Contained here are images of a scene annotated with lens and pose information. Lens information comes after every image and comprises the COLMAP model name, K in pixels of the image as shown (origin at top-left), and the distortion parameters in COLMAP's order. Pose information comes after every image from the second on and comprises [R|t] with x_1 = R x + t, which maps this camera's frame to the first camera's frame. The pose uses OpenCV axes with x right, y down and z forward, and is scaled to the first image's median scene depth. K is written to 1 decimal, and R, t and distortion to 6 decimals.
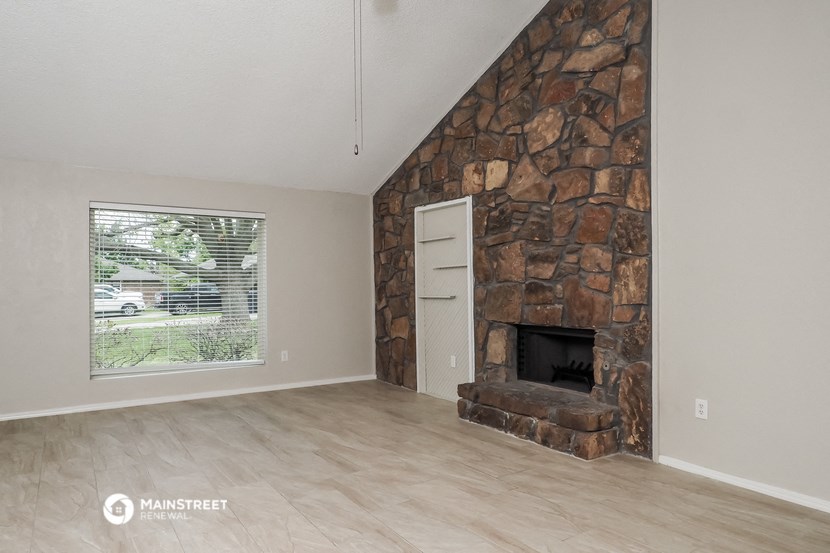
lens RADIAL K [[547.2, 0, 414.2], [0, 547.2, 279.1], [0, 0, 1]] dist [-0.001359, -0.003191]
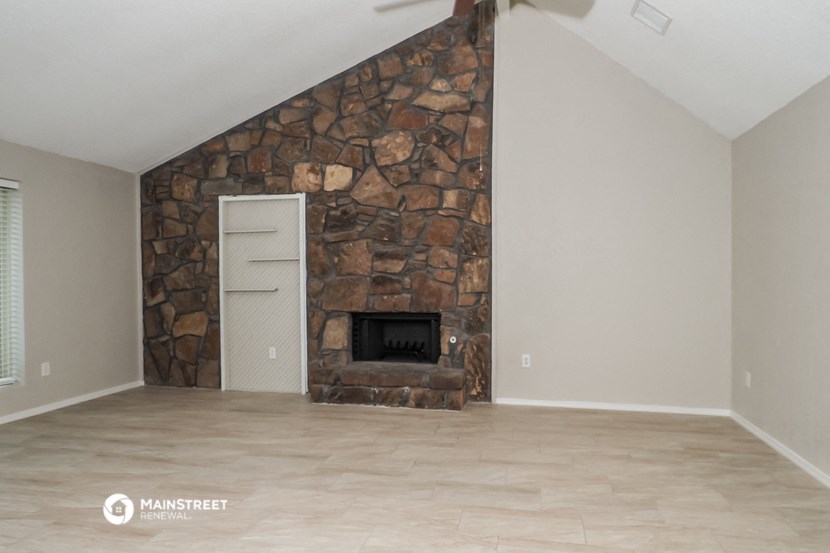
lens RADIAL K [[547.2, 0, 413.9], [0, 547.2, 276.7], [0, 0, 1]] dist [-0.001359, -0.003191]
pose [[0.710372, 0.002048, 0.703823, -0.562991], [-0.008922, 0.999942, 0.006095, -0.000031], [-0.703770, -0.010609, 0.710349, 0.116026]]
